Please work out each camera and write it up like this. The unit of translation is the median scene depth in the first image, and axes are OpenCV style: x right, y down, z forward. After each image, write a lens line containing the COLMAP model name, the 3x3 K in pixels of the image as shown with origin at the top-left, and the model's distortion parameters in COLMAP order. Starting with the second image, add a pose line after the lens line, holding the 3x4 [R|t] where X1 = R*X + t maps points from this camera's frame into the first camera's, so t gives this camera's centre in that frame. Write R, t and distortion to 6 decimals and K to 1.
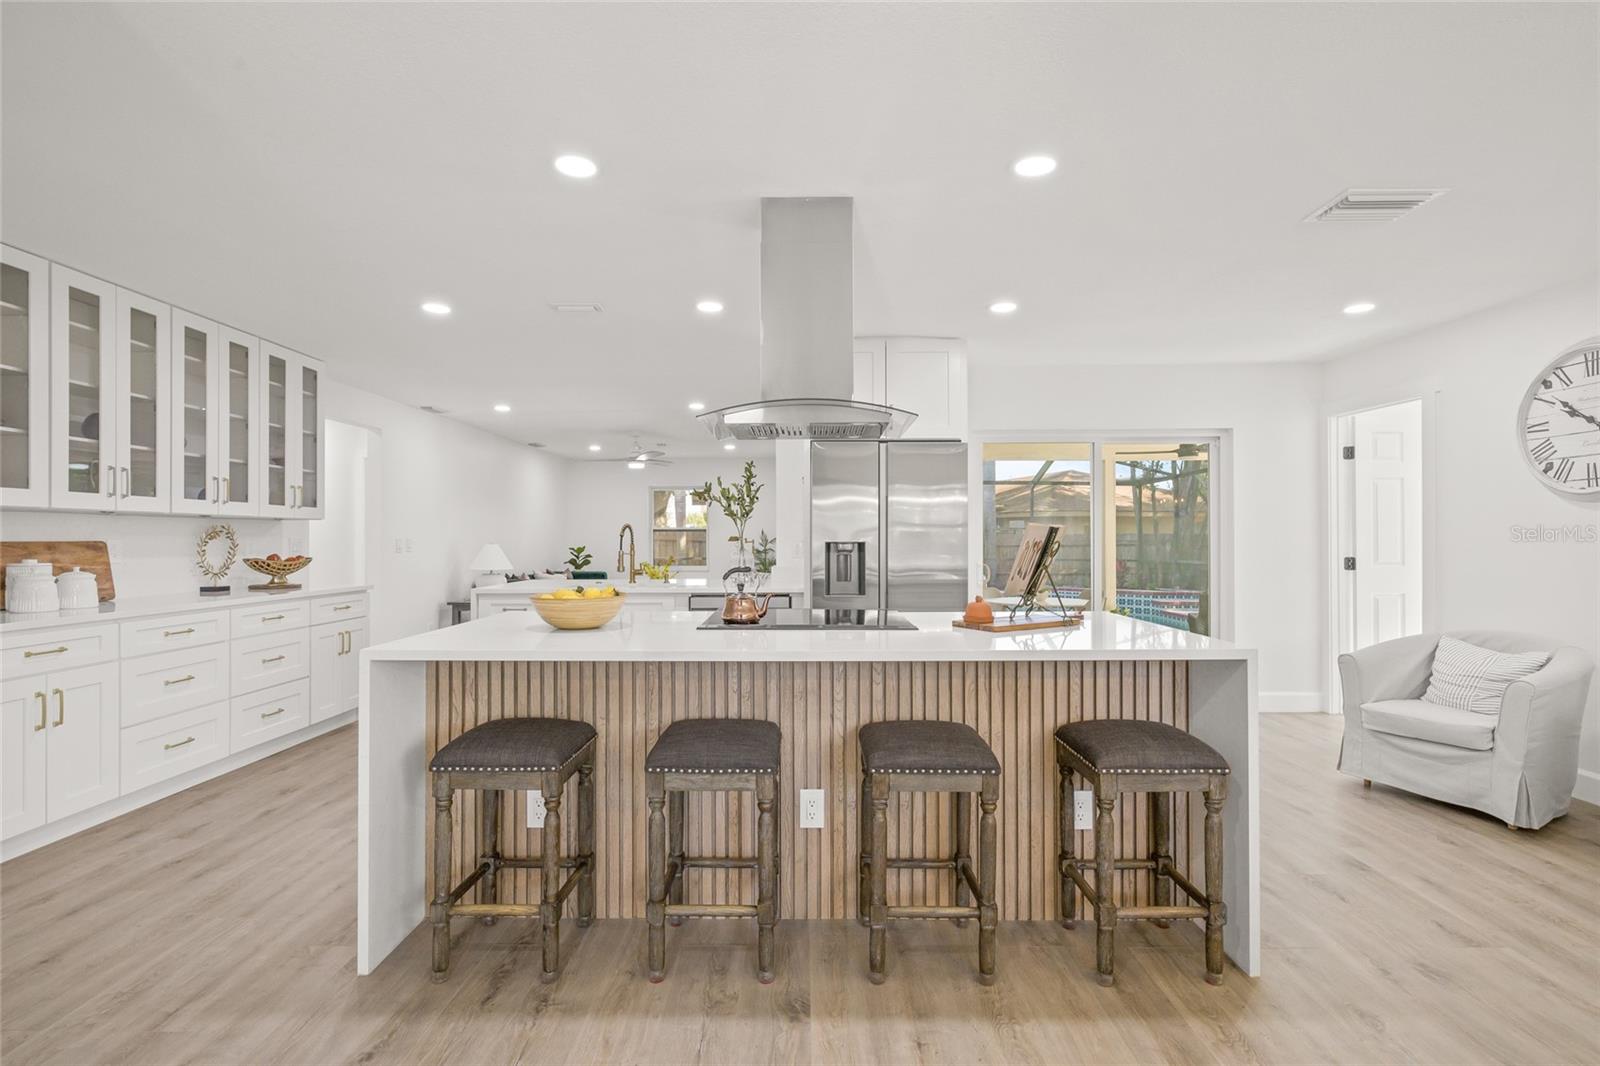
lens RADIAL K [[745.5, 0, 803.1], [0, 745.5, 534.1], [0, 0, 1]] dist [-0.004855, 0.000698]
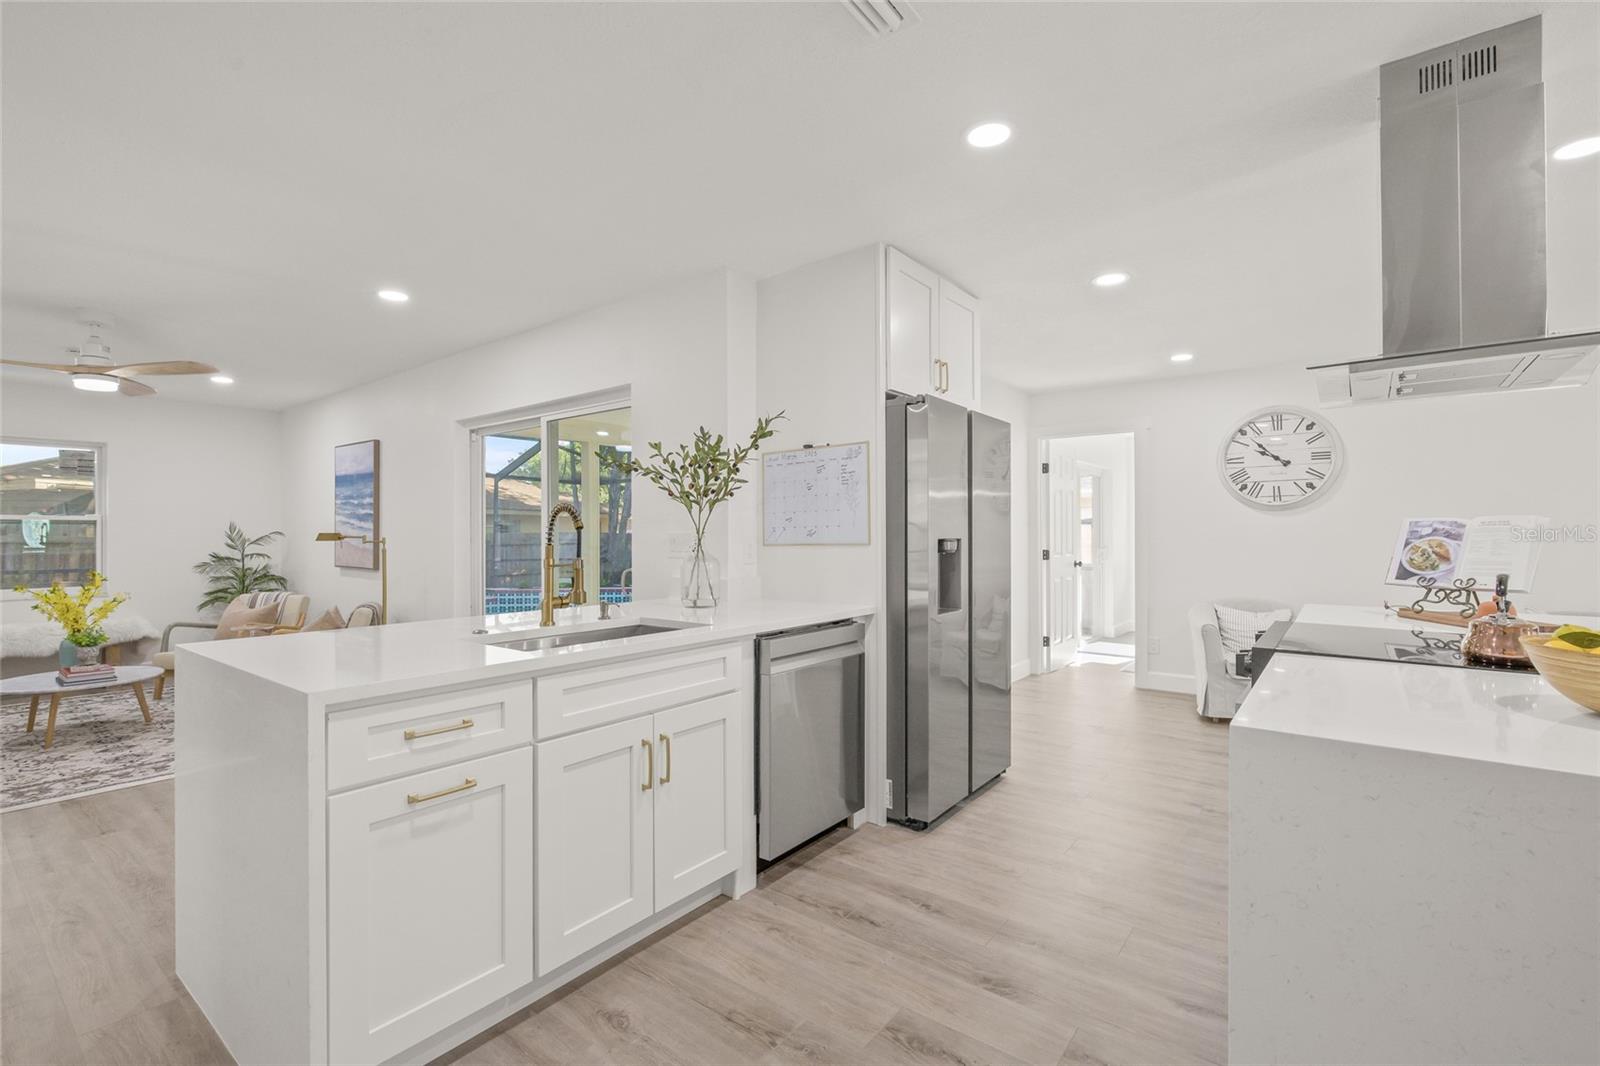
lens RADIAL K [[710.1, 0, 791.8], [0, 710.1, 532.7], [0, 0, 1]] dist [-0.006278, 0.000428]
pose [[0.616557, 0.003368, 0.787303, -0.652203], [-0.002253, 0.999994, -0.002514, 0.007784], [-0.787307, -0.000224, 0.616561, 0.774222]]
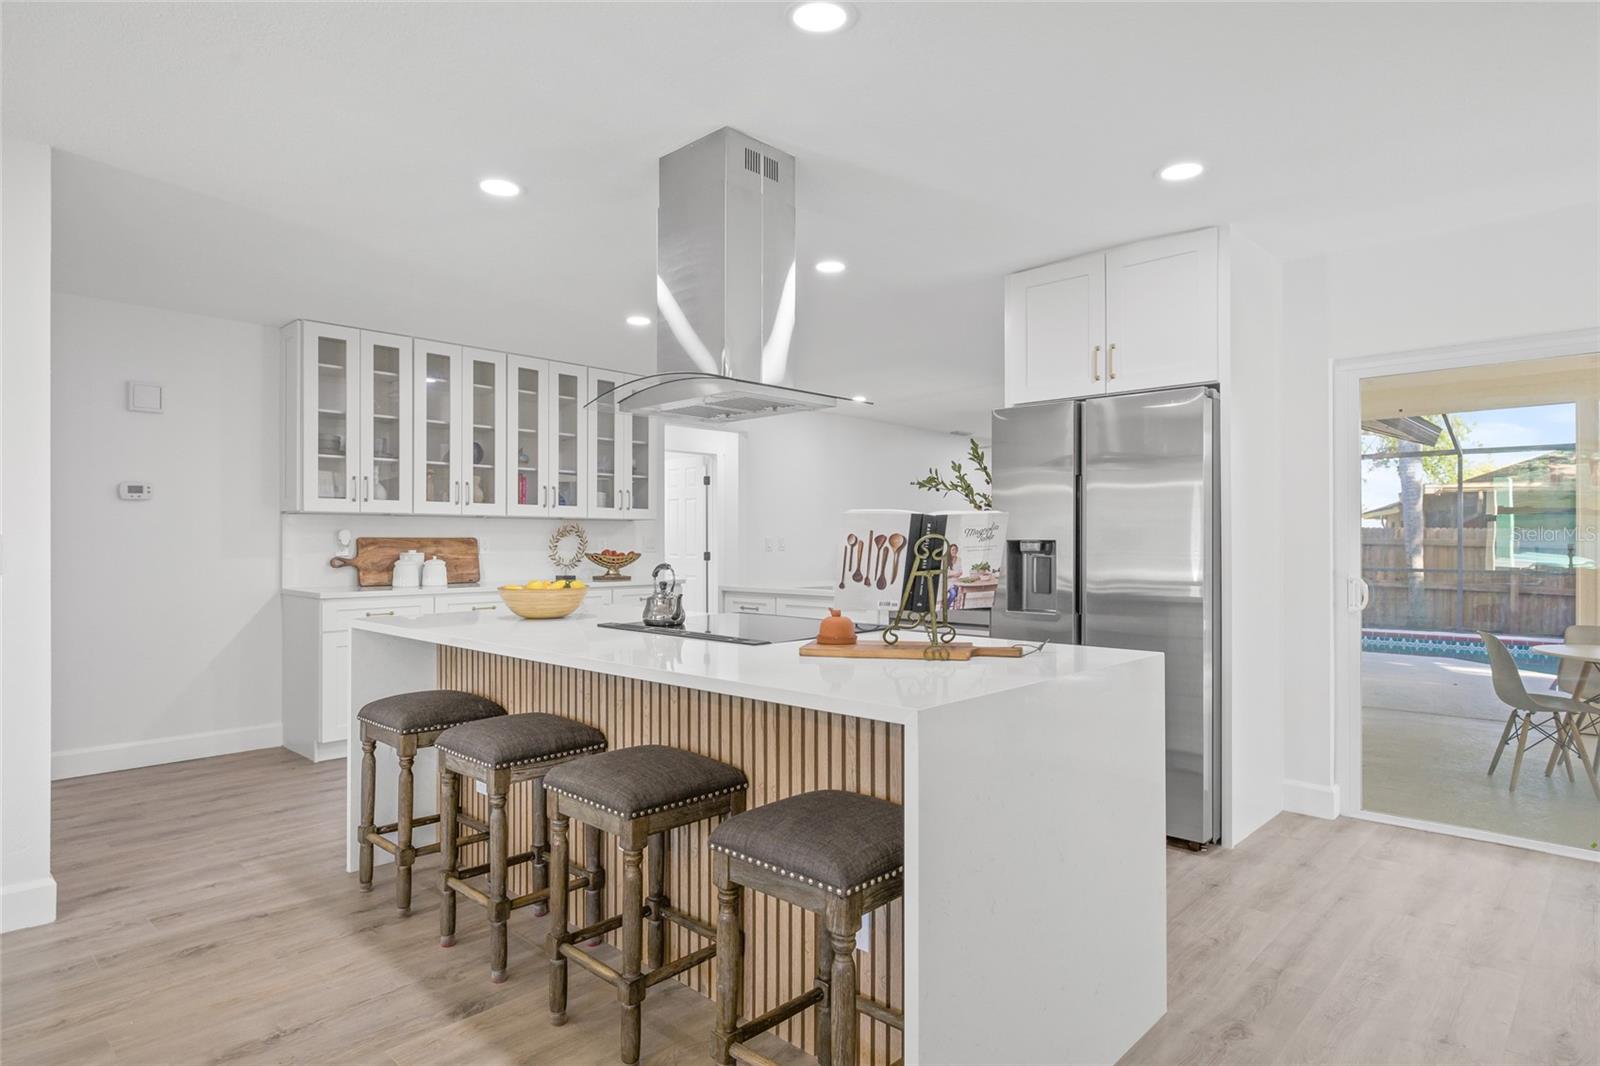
lens RADIAL K [[895.4, 0, 799.3], [0, 895.4, 538.0], [0, 0, 1]] dist [0.001422, 0.000562]
pose [[0.729062, 0.000317, -0.684447, 0.556411], [0.001793, 0.999996, 0.002374, 0.006803], [0.684445, -0.002958, 0.729059, 0.216319]]
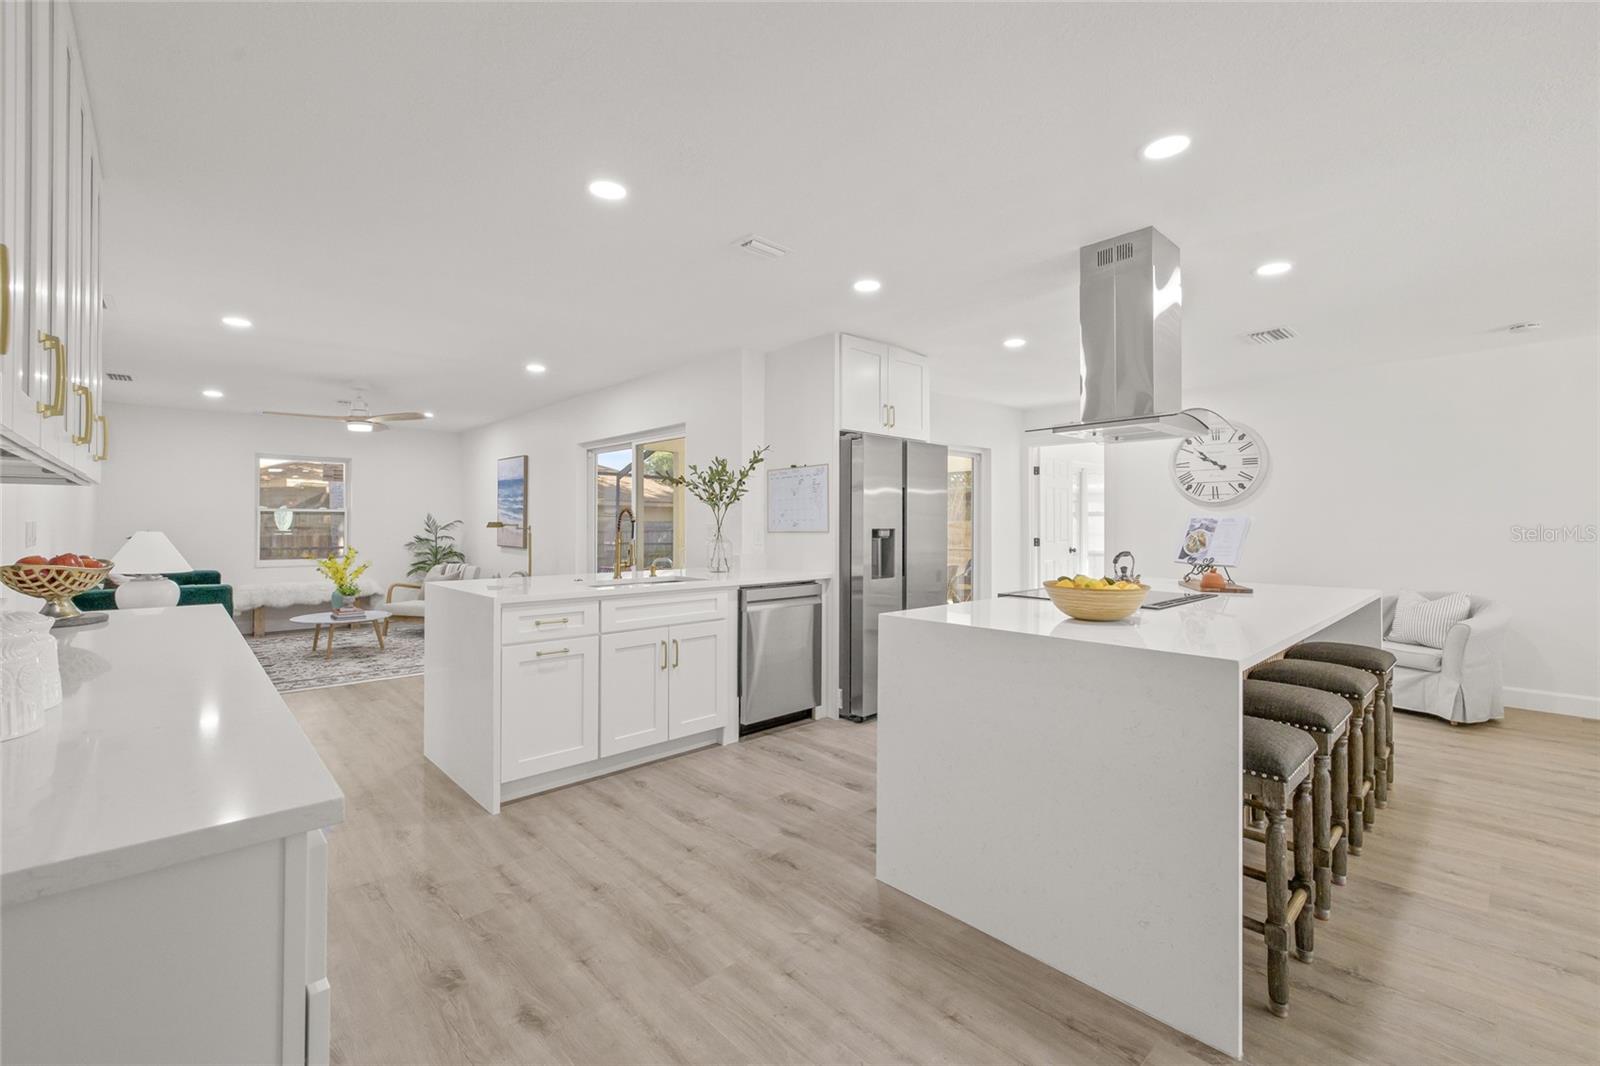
lens RADIAL K [[671.4, 0, 789.3], [0, 671.4, 517.3], [0, 0, 1]] dist [-0.001836, 0.000038]
pose [[0.732025, 0.009729, 0.681208, -0.786482], [-0.006560, 0.999952, -0.007232, 0.002562], [-0.681246, 0.000825, 0.732054, 0.426362]]
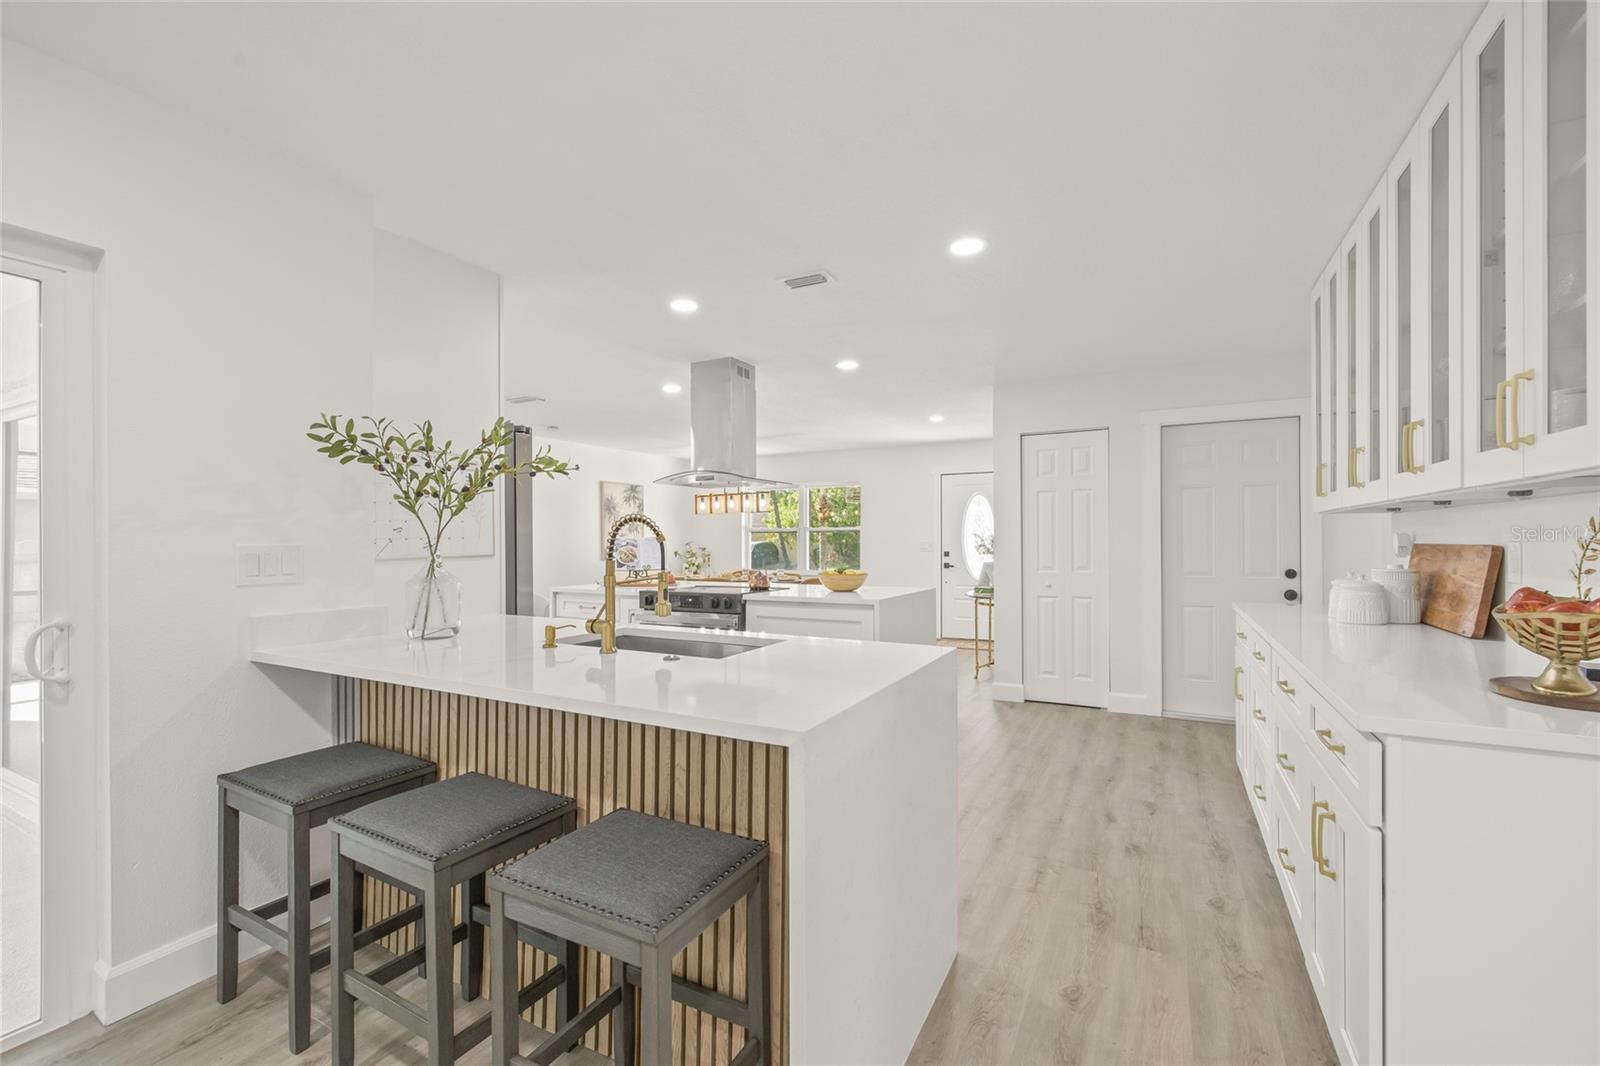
lens RADIAL K [[676.5, 0, 795.2], [0, 676.5, 537.9], [0, 0, 1]] dist [0.004369, 0.000845]
pose [[-0.881249, 0.007504, 0.472593, -0.664079], [0.003401, 0.999949, -0.009536, 0.006189], [-0.472640, -0.006796, -0.881229, 1.699582]]
